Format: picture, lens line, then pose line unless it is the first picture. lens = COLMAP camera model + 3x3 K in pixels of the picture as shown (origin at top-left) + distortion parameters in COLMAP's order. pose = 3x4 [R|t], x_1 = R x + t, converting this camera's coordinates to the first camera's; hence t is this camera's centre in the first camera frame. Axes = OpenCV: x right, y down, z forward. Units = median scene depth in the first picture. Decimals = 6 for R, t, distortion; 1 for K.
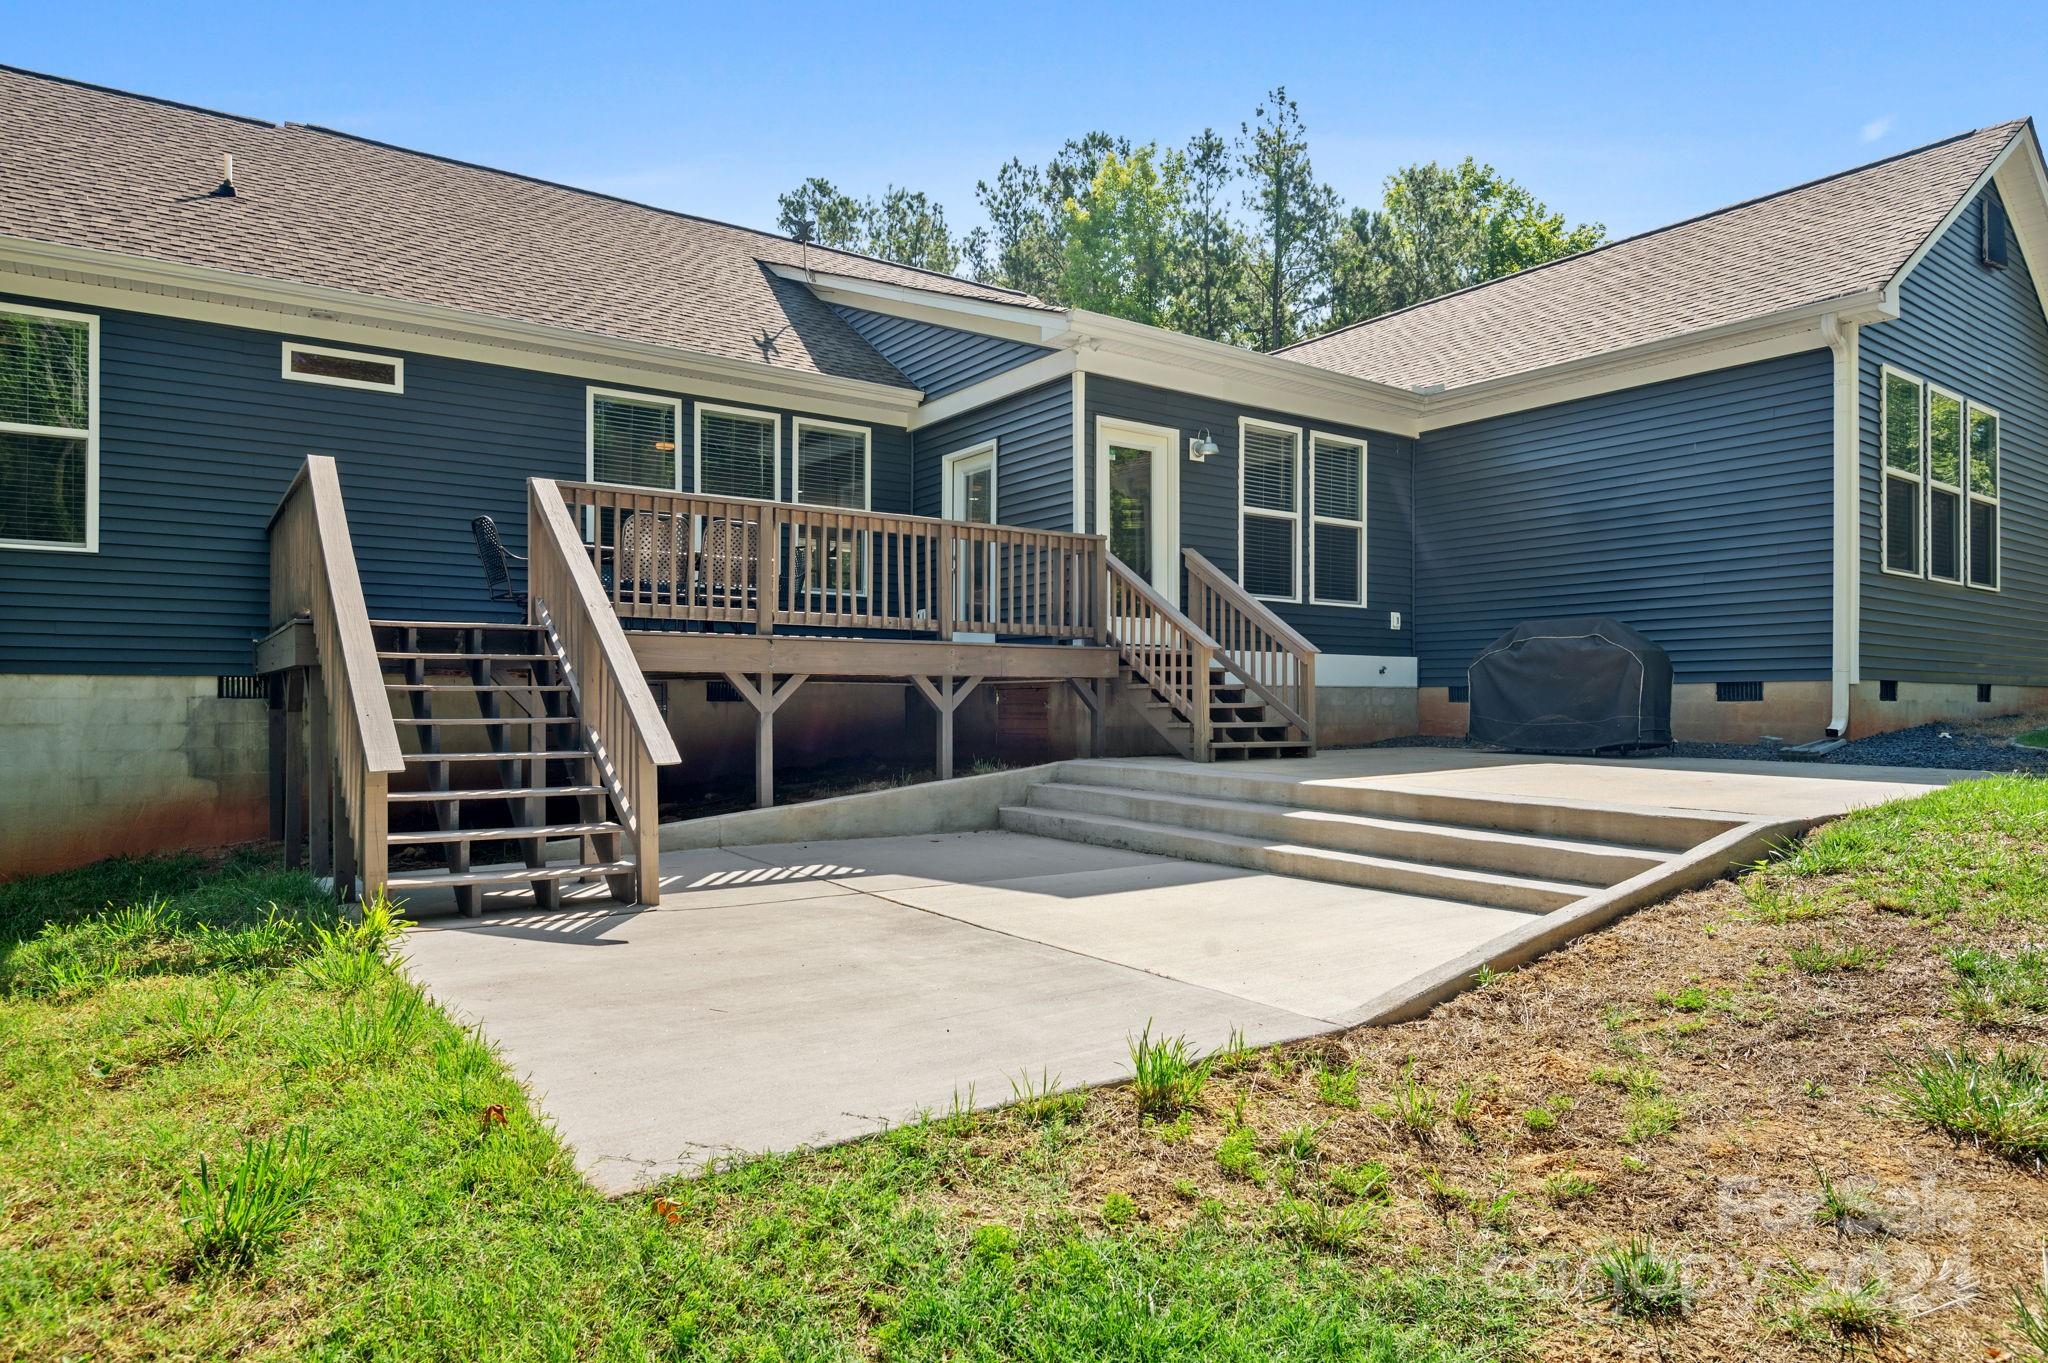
lens RADIAL K [[1247.5, 0, 1030.7], [0, 1247.5, 704.2], [0, 0, 1]] dist [-0.006805, -0.001648]
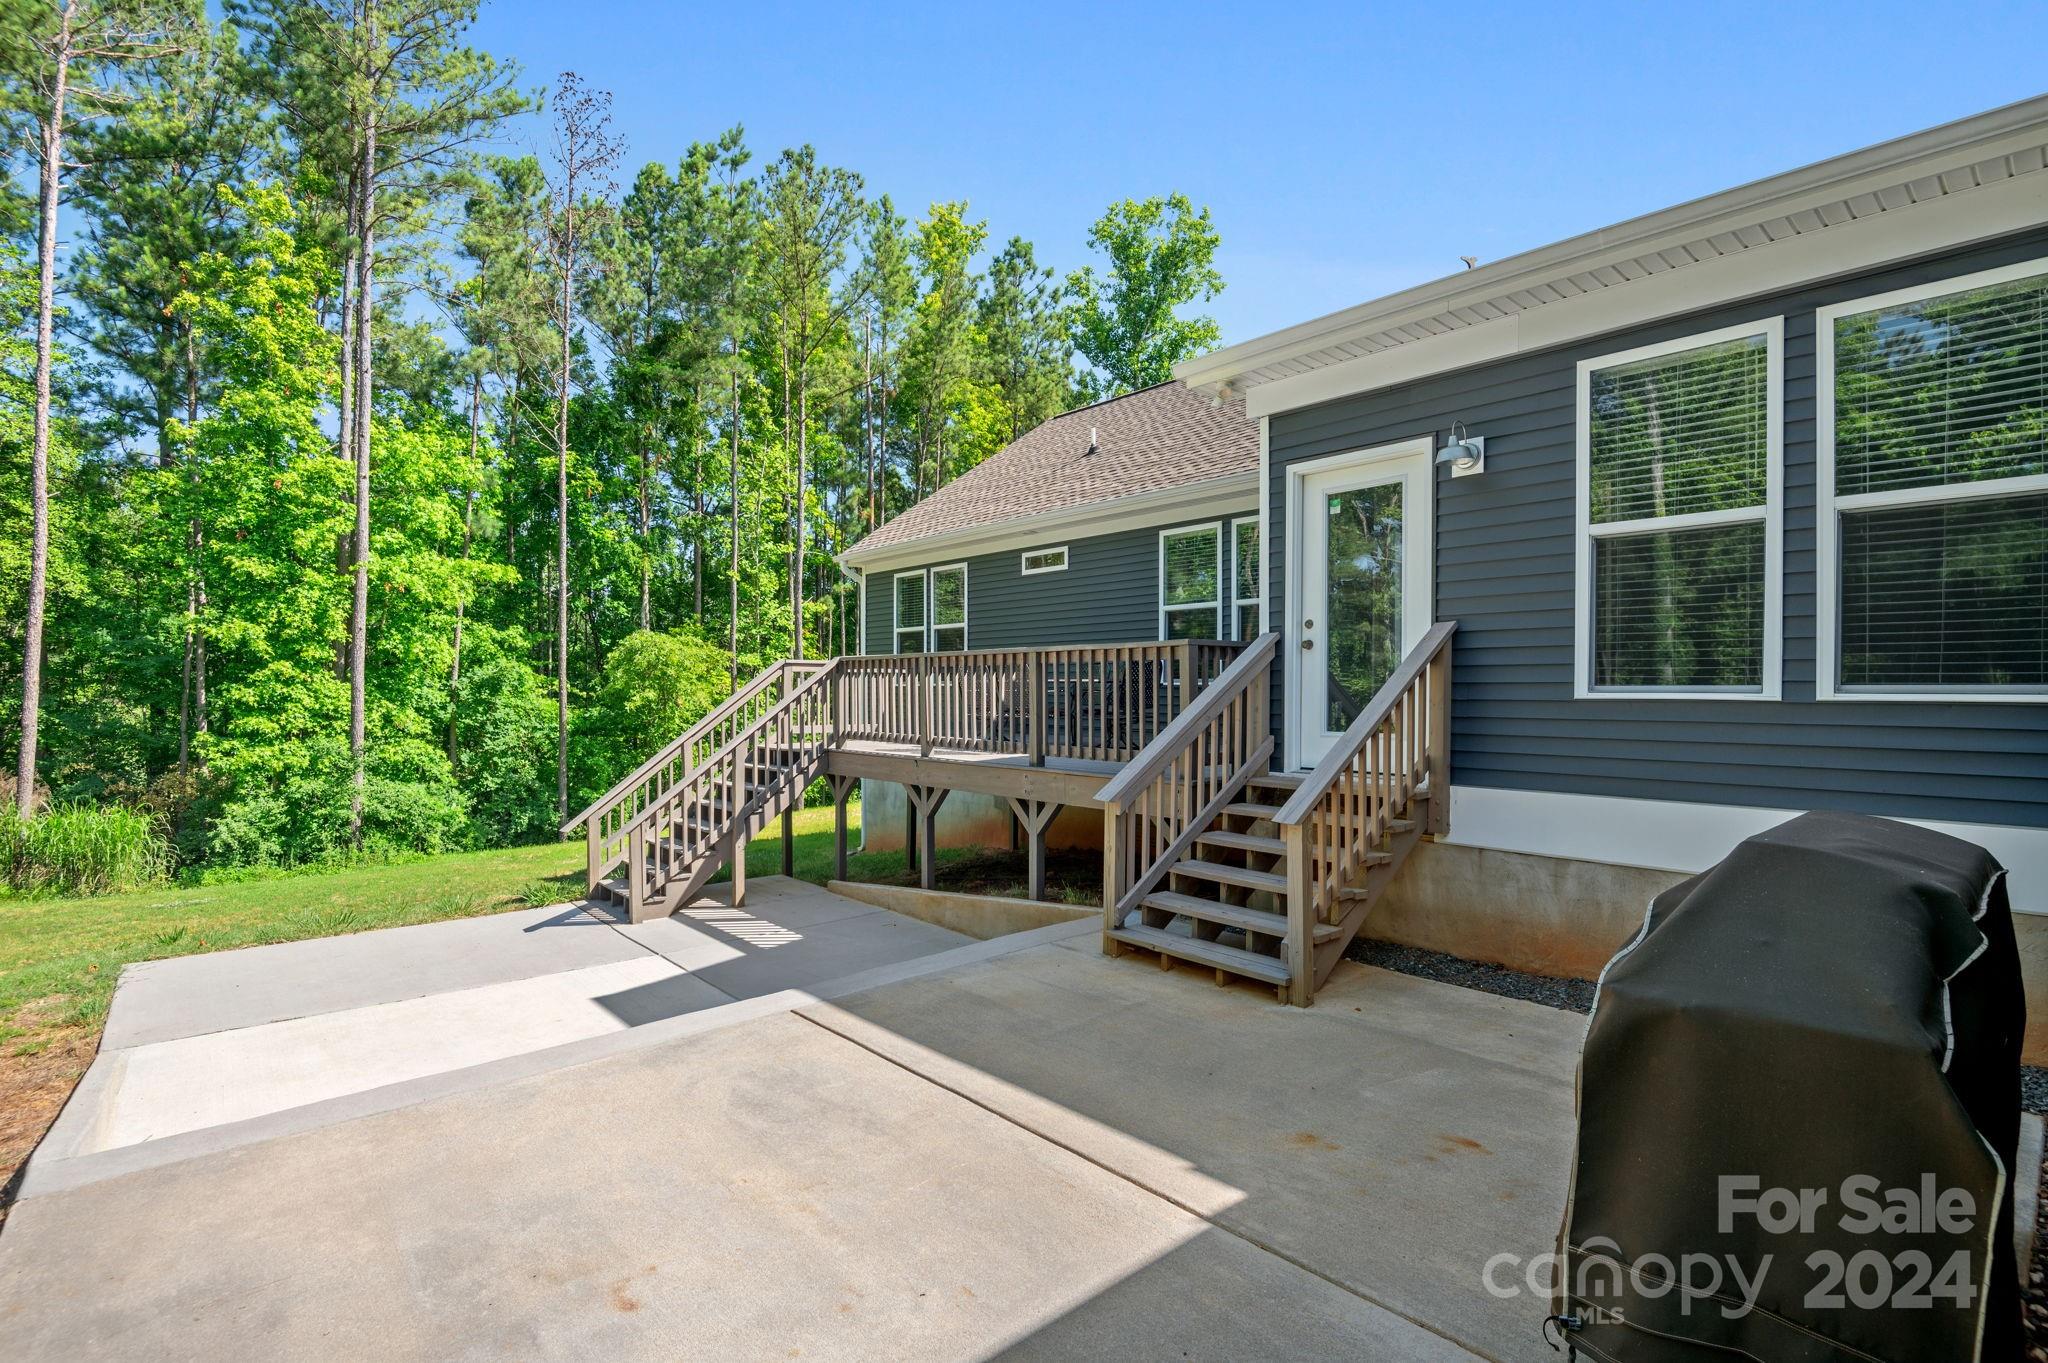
lens RADIAL K [[970.9, 0, 1026.2], [0, 970.9, 678.2], [0, 0, 1]] dist [-0.005173, -0.001438]
pose [[0.101102, -0.014827, -0.994766, 0.588168], [-0.002408, 0.999882, -0.015148, -0.089613], [0.994873, 0.003927, 0.101054, 0.748063]]
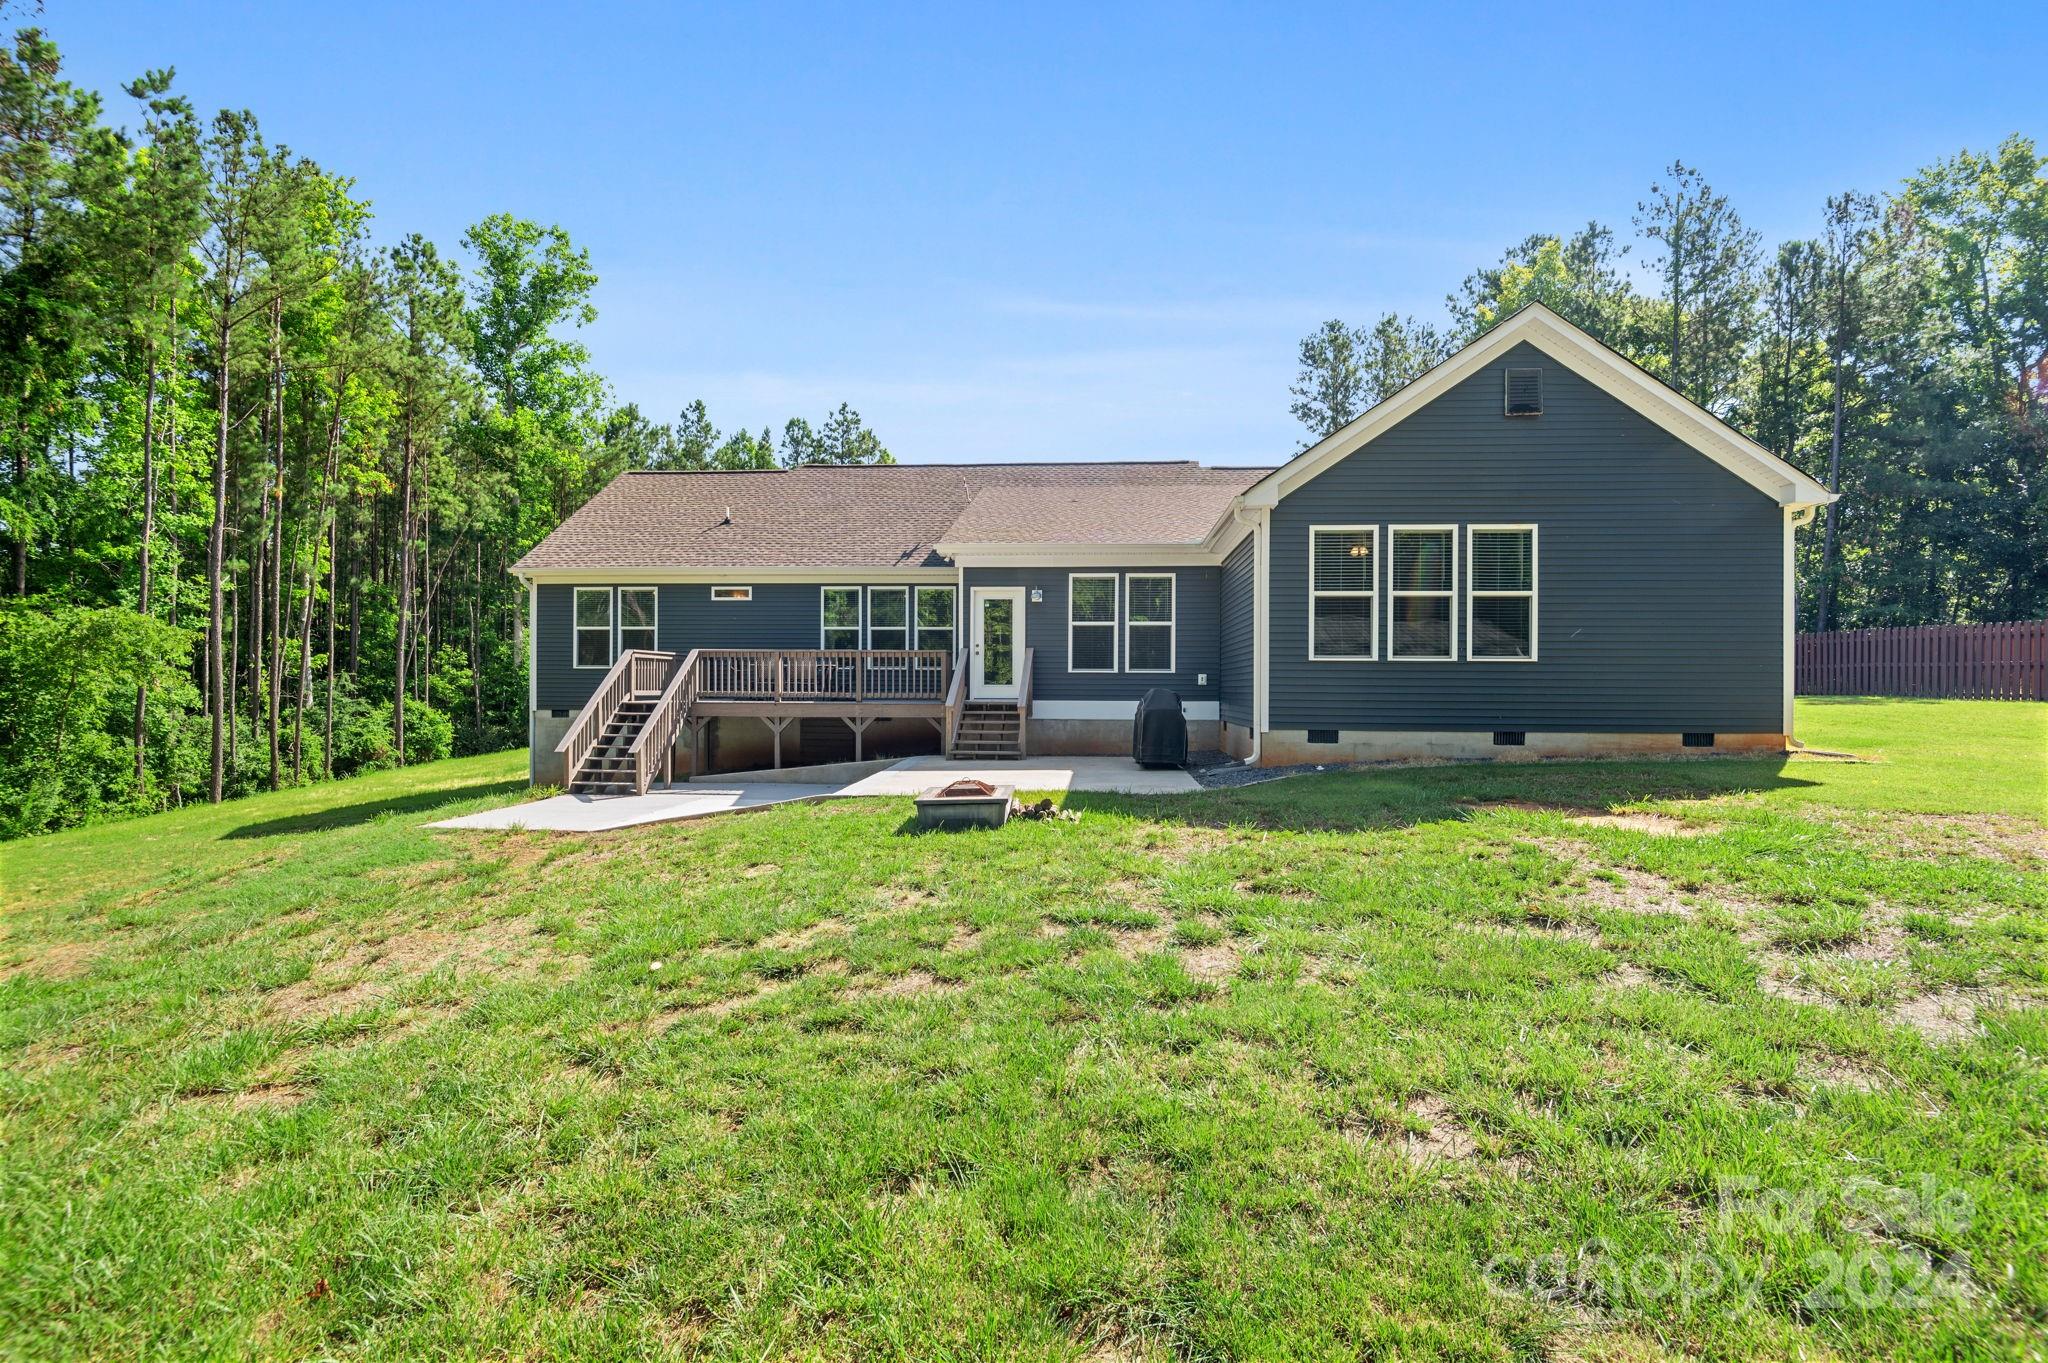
lens RADIAL K [[970.9, 0, 1026.2], [0, 970.9, 678.2], [0, 0, 1]] dist [-0.005173, -0.001438]
pose [[0.770200, -0.004822, -0.637785, 1.079690], [-0.002556, 0.999940, -0.010647, -0.063076], [0.637798, 0.009831, 0.770141, -0.153331]]
